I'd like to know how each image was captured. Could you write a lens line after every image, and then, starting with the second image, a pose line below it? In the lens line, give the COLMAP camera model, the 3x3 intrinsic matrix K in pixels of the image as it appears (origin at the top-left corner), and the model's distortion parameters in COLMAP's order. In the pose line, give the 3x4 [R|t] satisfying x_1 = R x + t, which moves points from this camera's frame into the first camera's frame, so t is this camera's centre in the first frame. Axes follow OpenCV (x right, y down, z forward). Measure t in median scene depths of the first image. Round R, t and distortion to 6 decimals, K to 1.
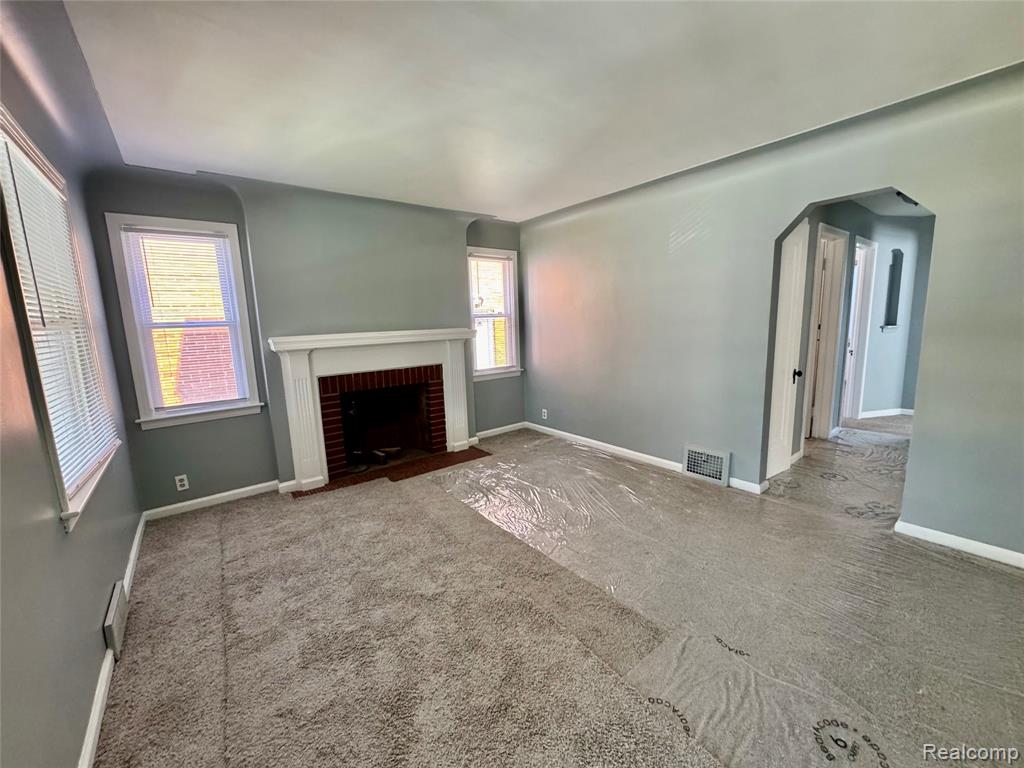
lens RADIAL K [[410.0, 0, 511.9], [0, 410.0, 381.4], [0, 0, 1]] dist [-0.002894, 0.000797]
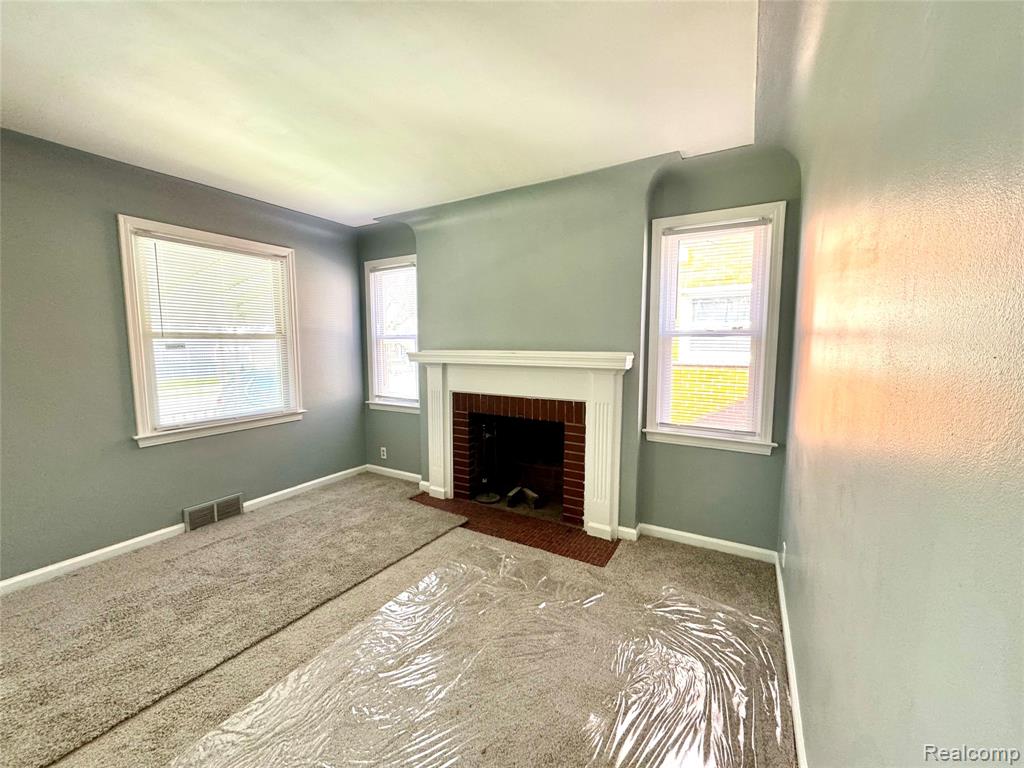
lens RADIAL K [[410.0, 0, 512.8], [0, 410.0, 380.3], [0, 0, 1]] dist [-0.002894, 0.000797]
pose [[0.364718, 0.122364, -0.923043, 0.451109], [-0.150243, 0.986071, 0.071355, -0.118595], [0.918917, 0.112656, 0.378022, 0.674767]]
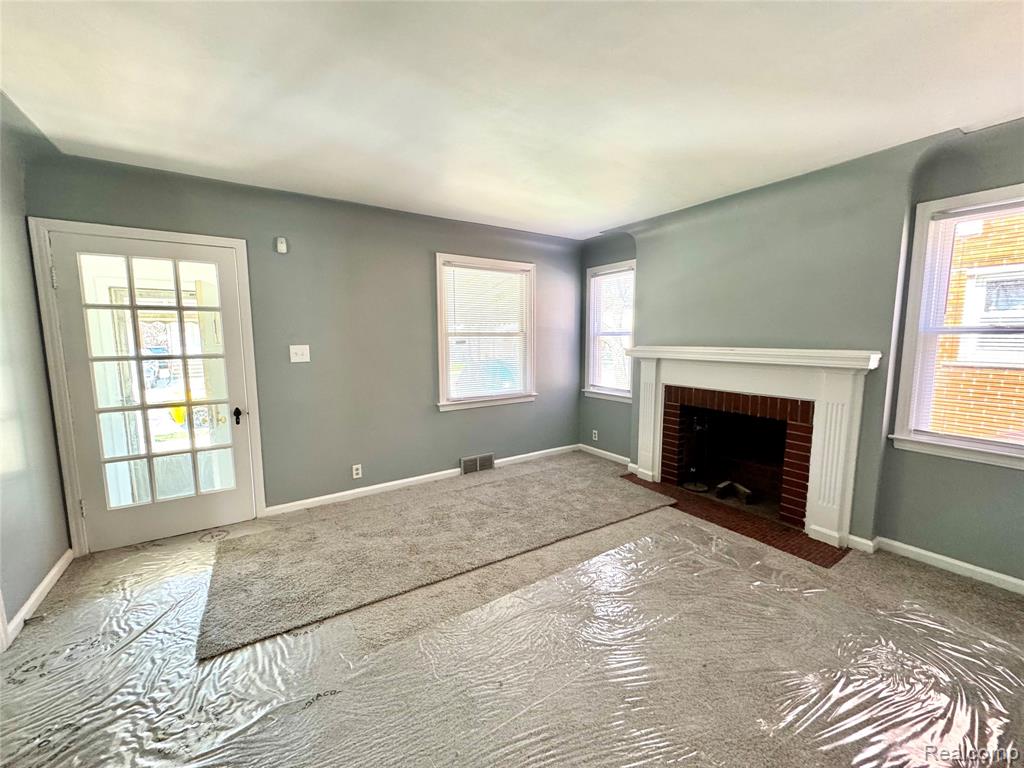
lens RADIAL K [[410.0, 0, 511.5], [0, 410.0, 381.1], [0, 0, 1]] dist [-0.002894, 0.000797]
pose [[-0.083344, 0.145477, -0.985845, 0.567650], [-0.141506, 0.977534, 0.156214, -0.118440], [0.986423, 0.152522, -0.060886, 0.593788]]
